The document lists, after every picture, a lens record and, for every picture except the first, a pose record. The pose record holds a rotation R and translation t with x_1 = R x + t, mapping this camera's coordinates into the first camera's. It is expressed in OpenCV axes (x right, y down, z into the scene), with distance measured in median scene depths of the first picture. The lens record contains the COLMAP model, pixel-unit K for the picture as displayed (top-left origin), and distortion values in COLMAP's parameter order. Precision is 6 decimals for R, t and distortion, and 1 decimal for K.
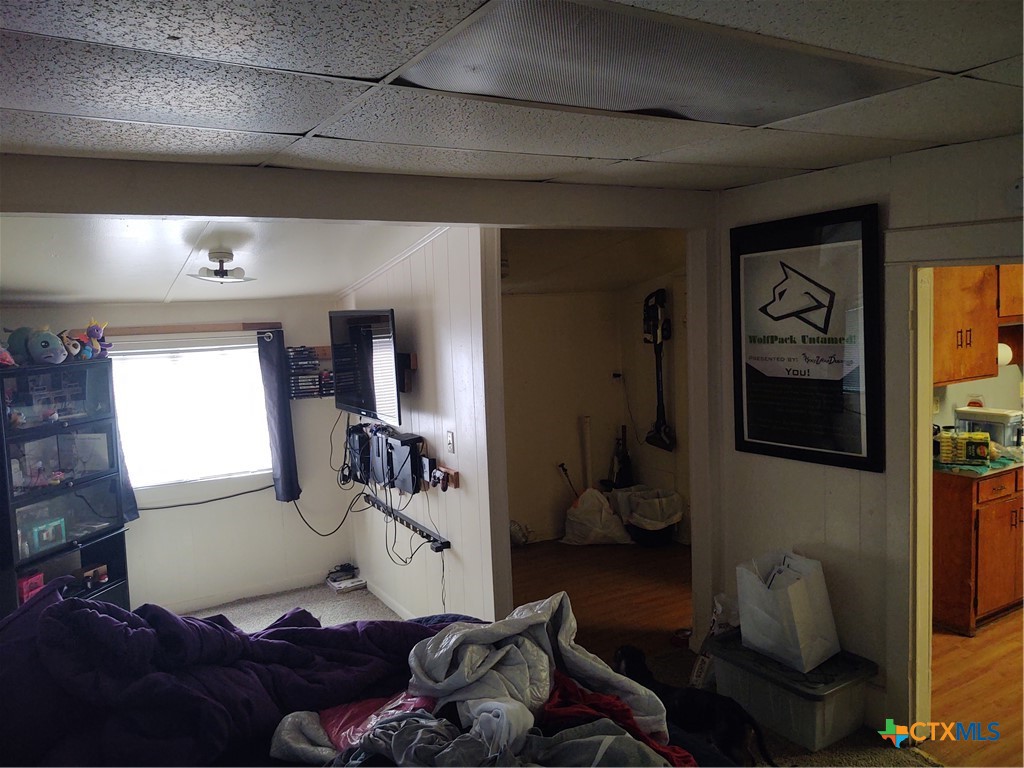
lens RADIAL K [[788.1, 0, 513.4], [0, 788.1, 382.5], [0, 0, 1]] dist [0.007503, -0.000963]
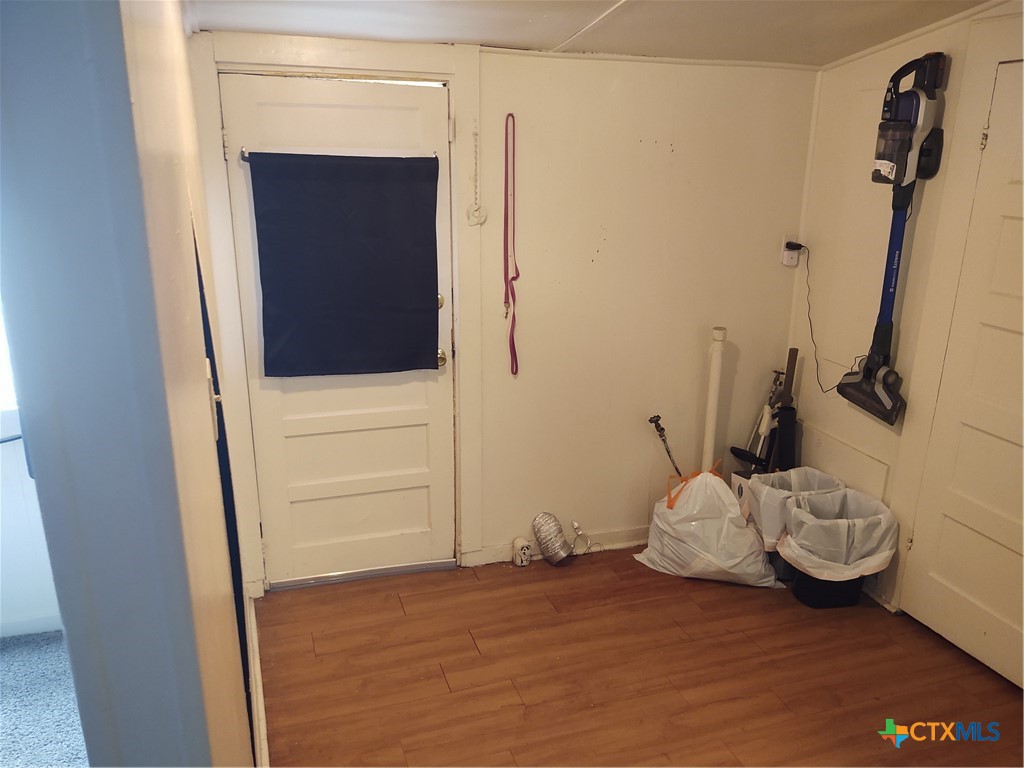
lens RADIAL K [[788.1, 0, 509.9], [0, 788.1, 387.6], [0, 0, 1]] dist [0.007503, -0.000963]
pose [[0.978468, 0.109928, -0.174691, 0.057190], [-0.068401, 0.971243, 0.228051, -0.024895], [0.194737, -0.211192, 0.957849, 0.506967]]
